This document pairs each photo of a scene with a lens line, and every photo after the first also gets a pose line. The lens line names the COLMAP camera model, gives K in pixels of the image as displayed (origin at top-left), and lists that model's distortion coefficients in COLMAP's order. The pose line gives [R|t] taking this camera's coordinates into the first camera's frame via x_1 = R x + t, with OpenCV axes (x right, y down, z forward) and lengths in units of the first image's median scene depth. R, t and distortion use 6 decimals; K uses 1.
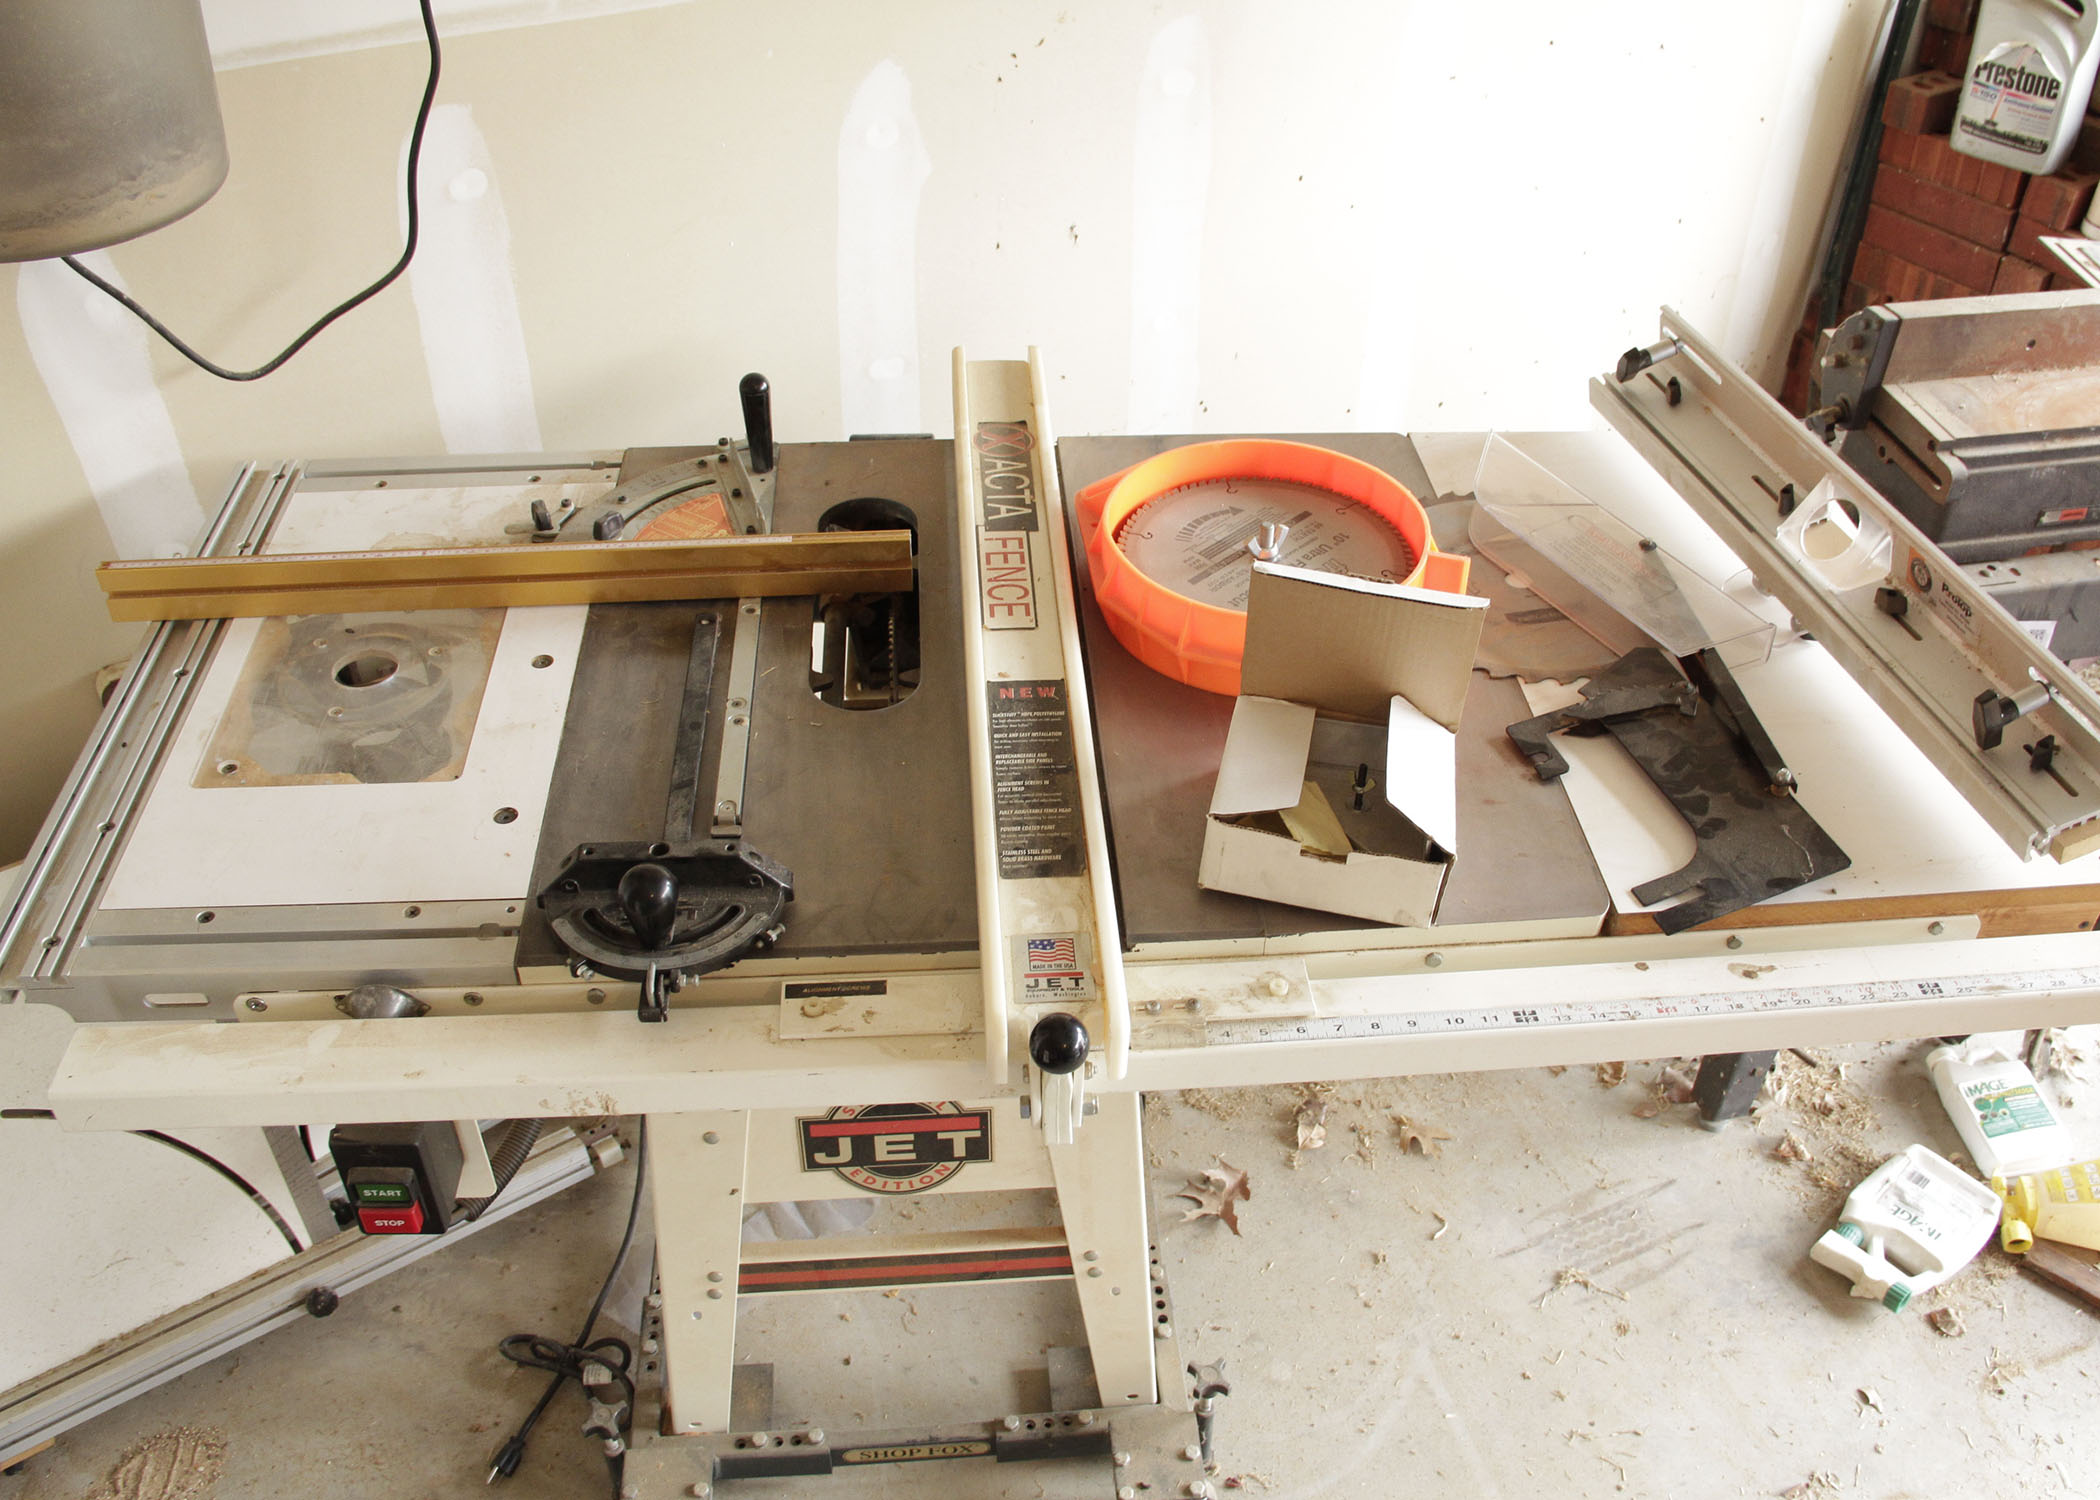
lens RADIAL K [[1820.9, 0, 1114.3], [0, 1820.9, 749.0], [0, 0, 1]] dist [-0.183097, 0.139053]
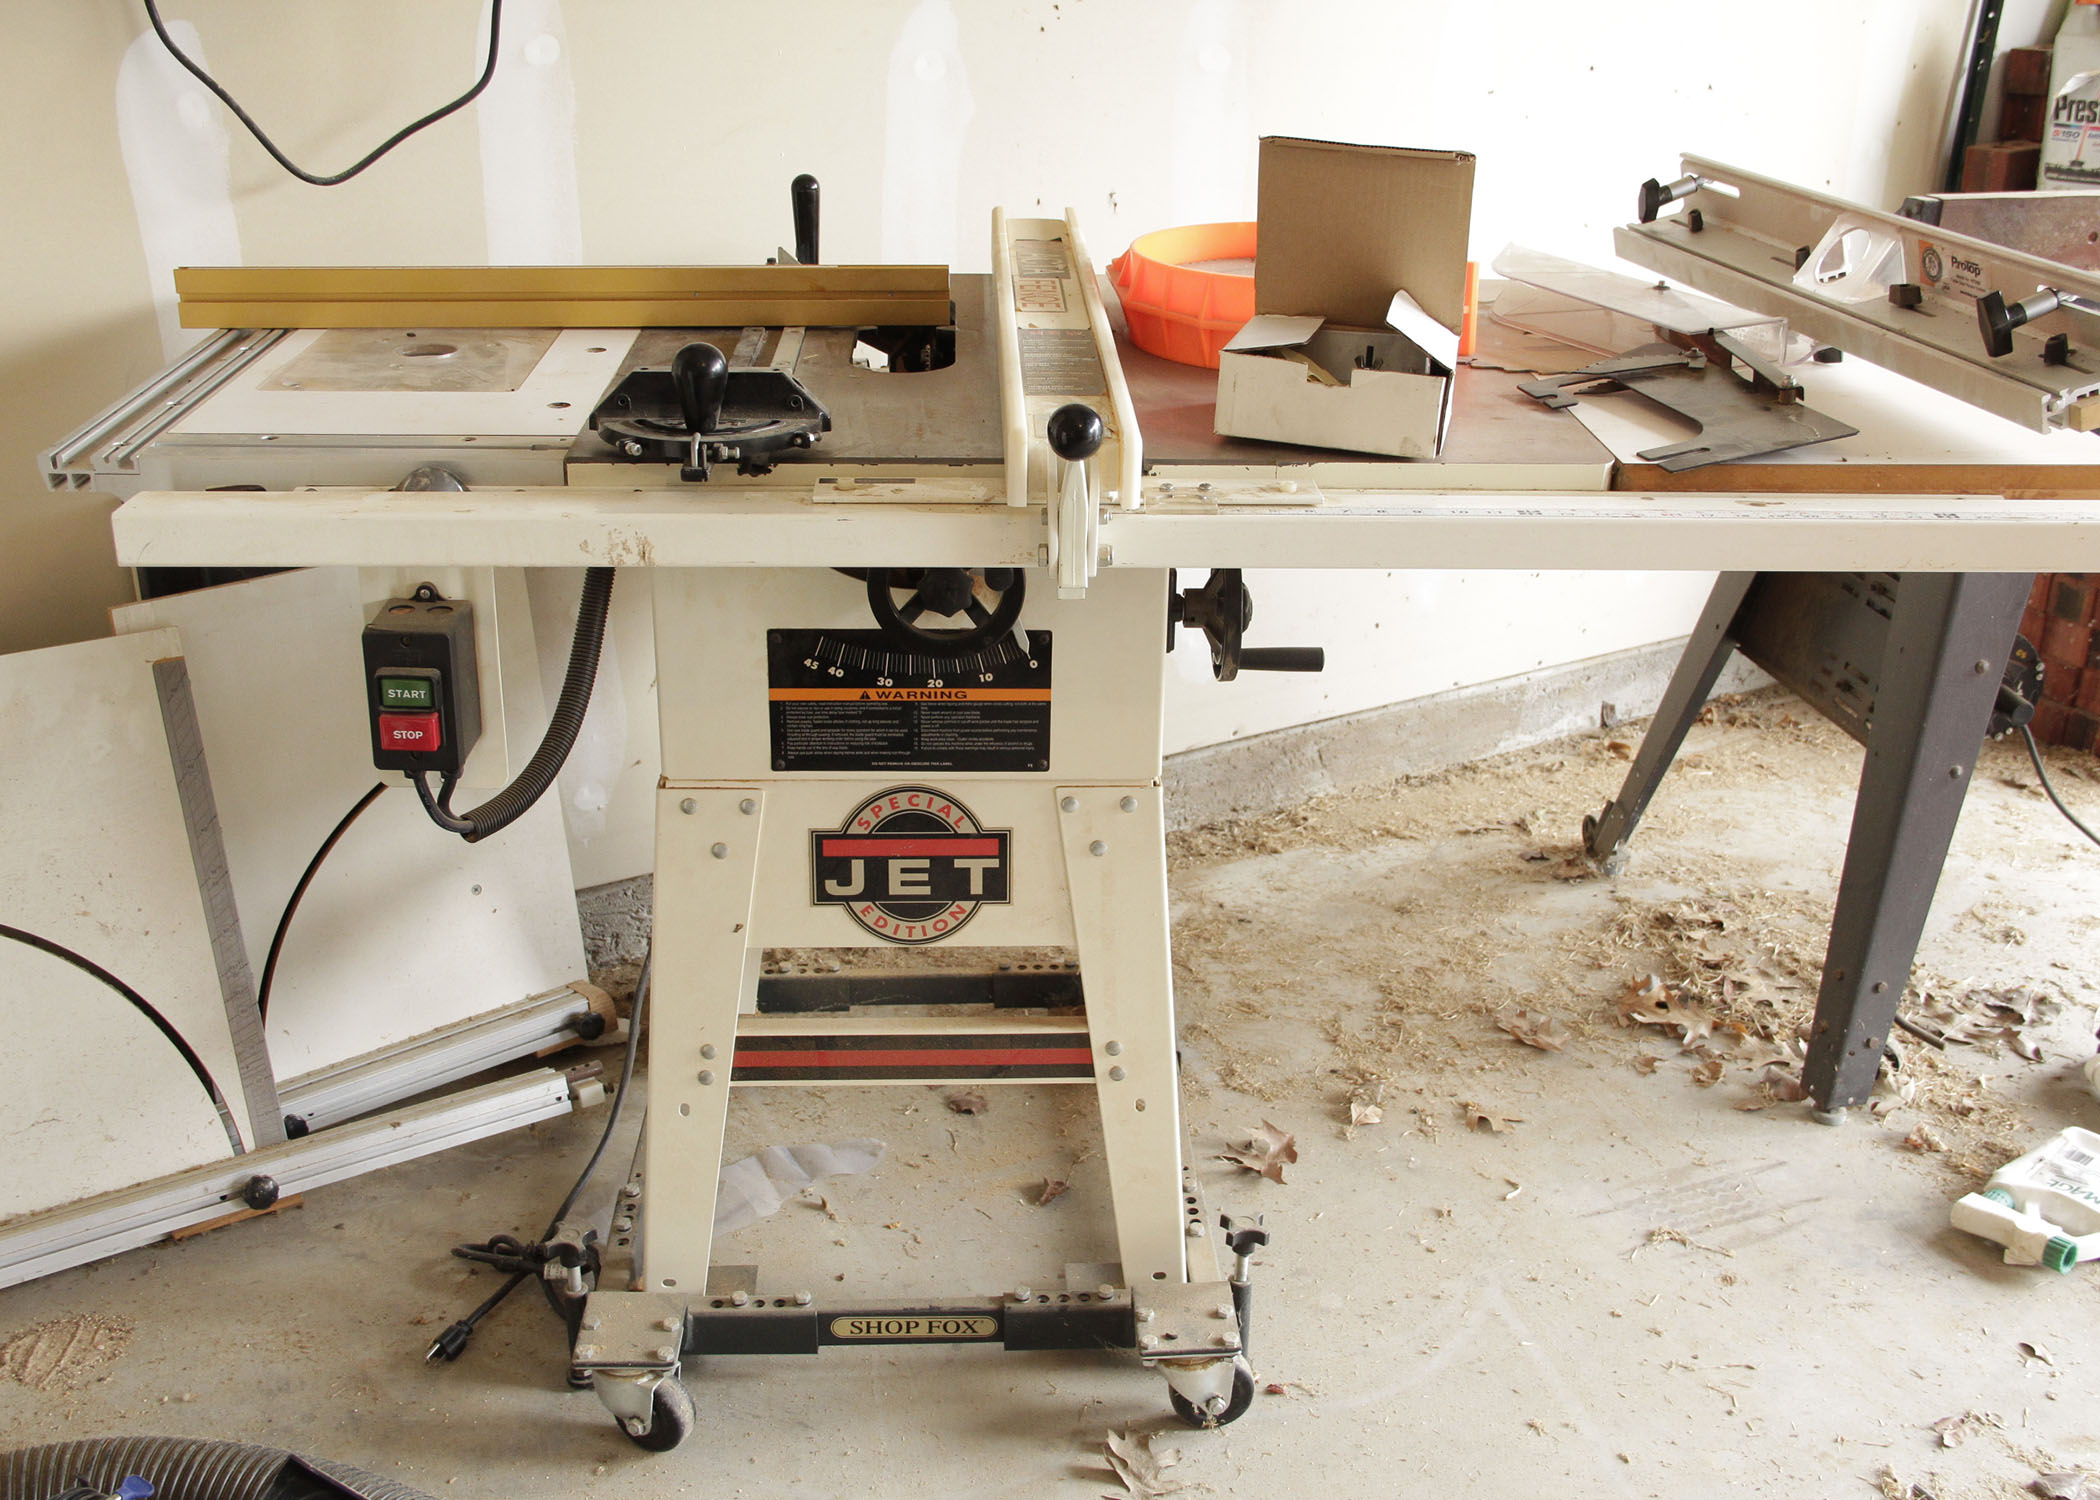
lens RADIAL K [[2177.3, 0, 1050.0], [0, 2177.3, 750.0], [0, 0, 1]] dist [-0.125733, 0.239097]
pose [[0.998206, 0.004601, -0.059696, 0.017931], [-0.020913, 0.961035, -0.275635, 0.388419], [0.056102, 0.276389, 0.959407, -0.103502]]
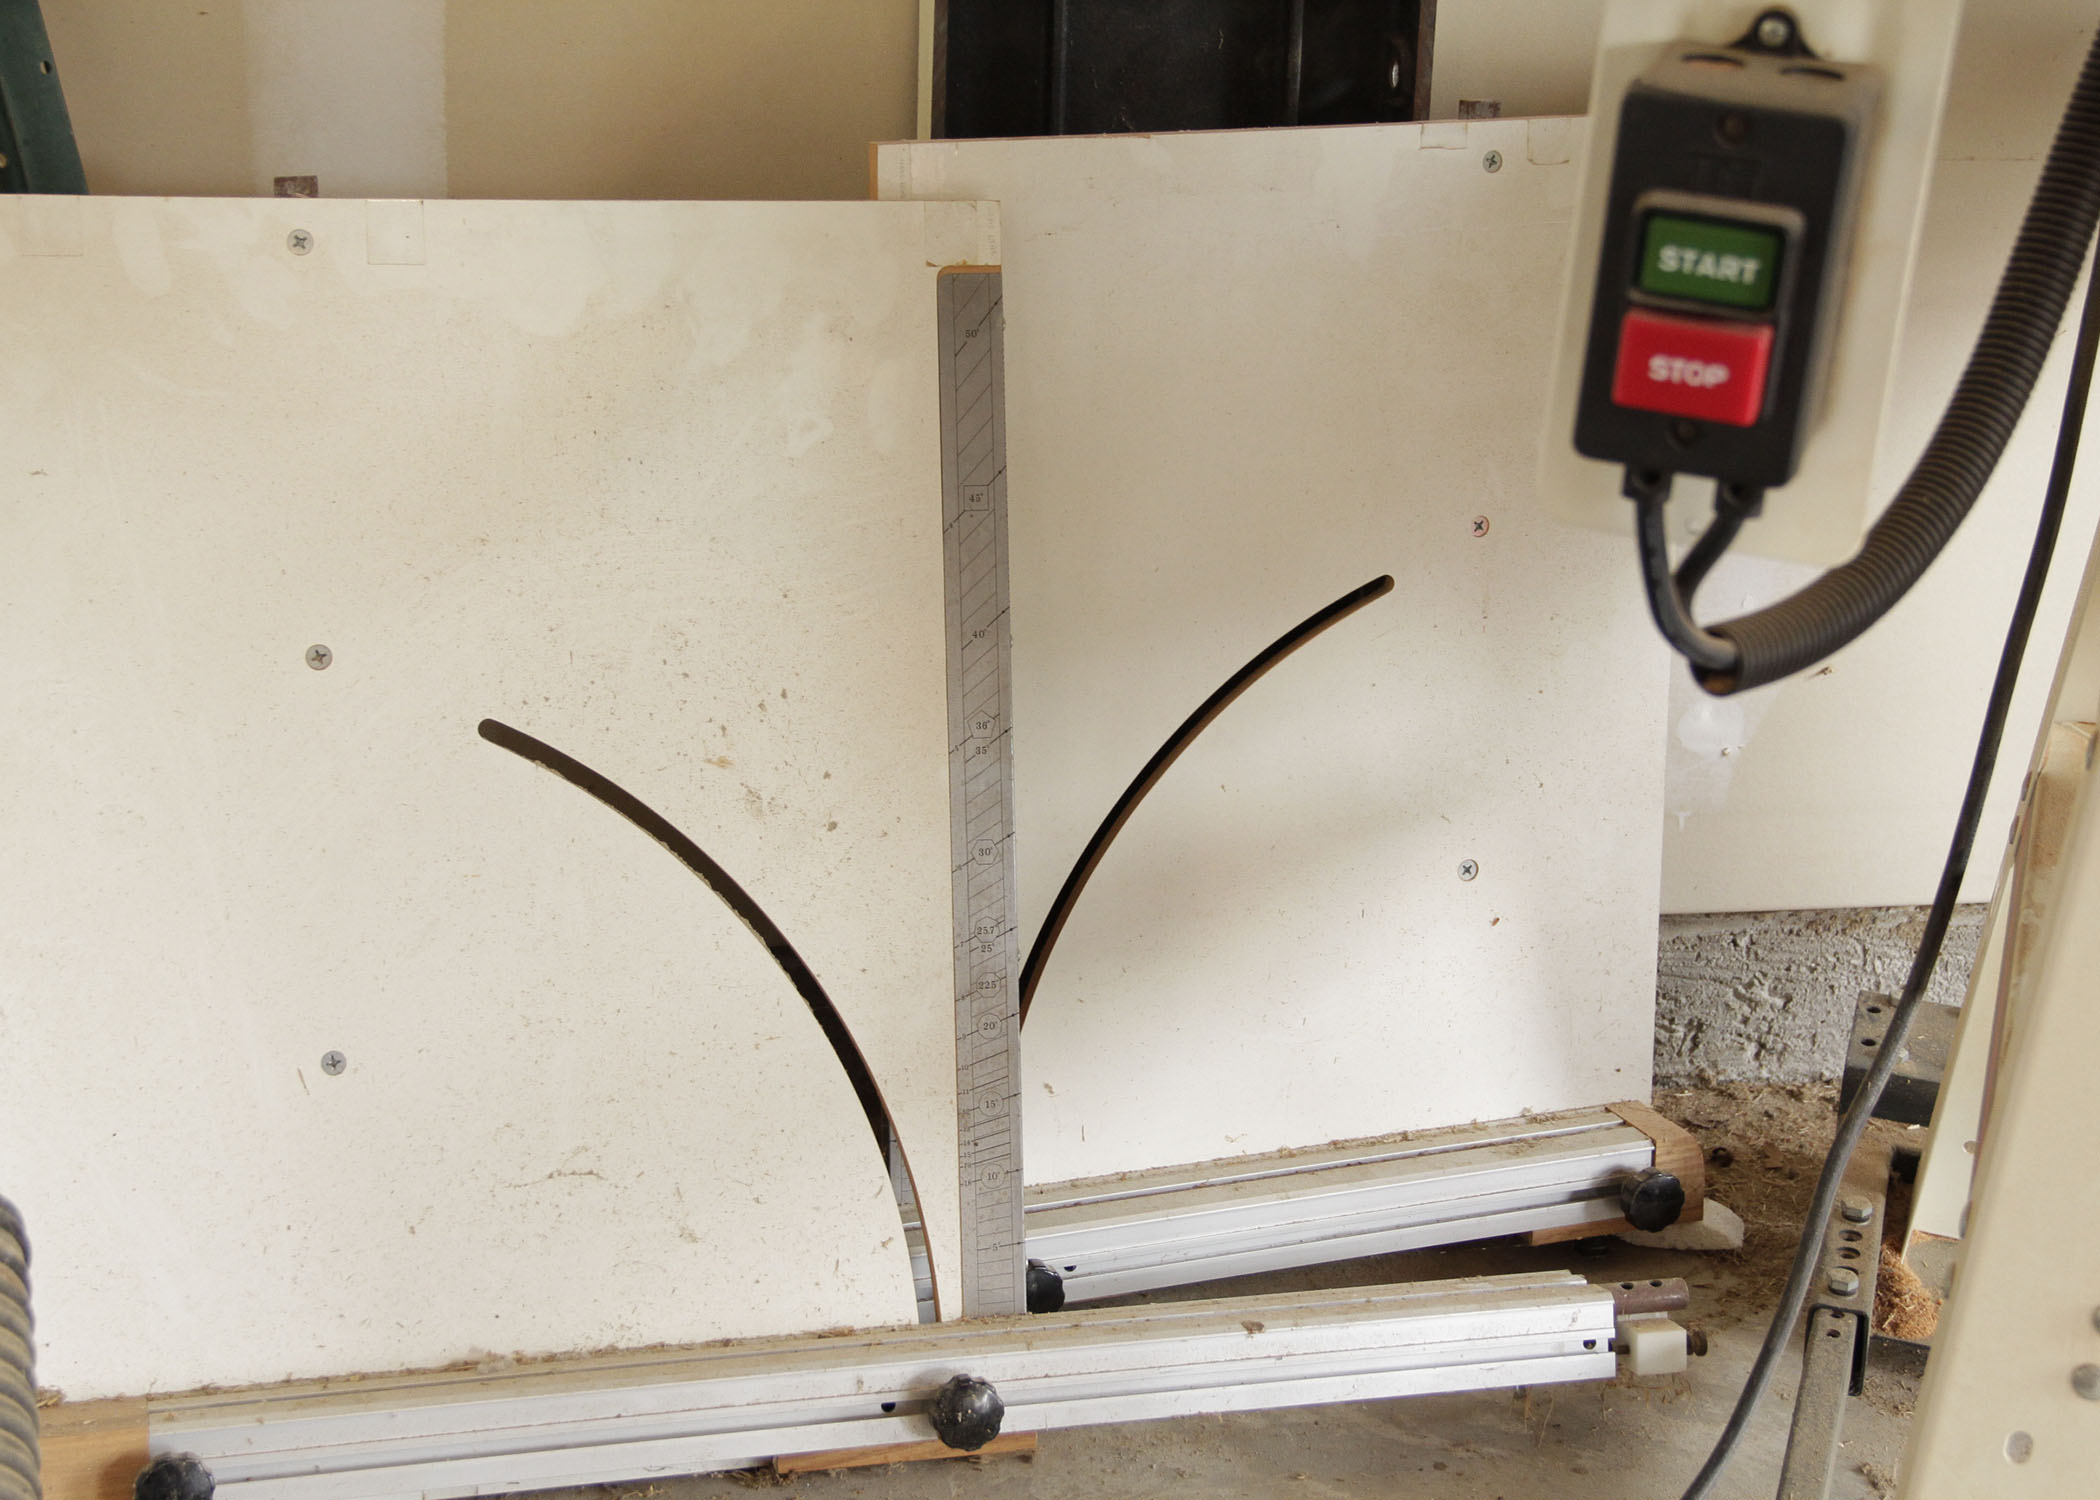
lens RADIAL K [[3579.3, 0, 1050.0], [0, 3579.3, 750.0], [0, 0, 1]] dist [0.154619, -0.060561]
pose [[0.925763, 0.164404, -0.340493, -0.162567], [-0.257503, 0.933546, -0.249369, 0.373552], [0.276868, 0.318534, 0.906576, 0.161001]]
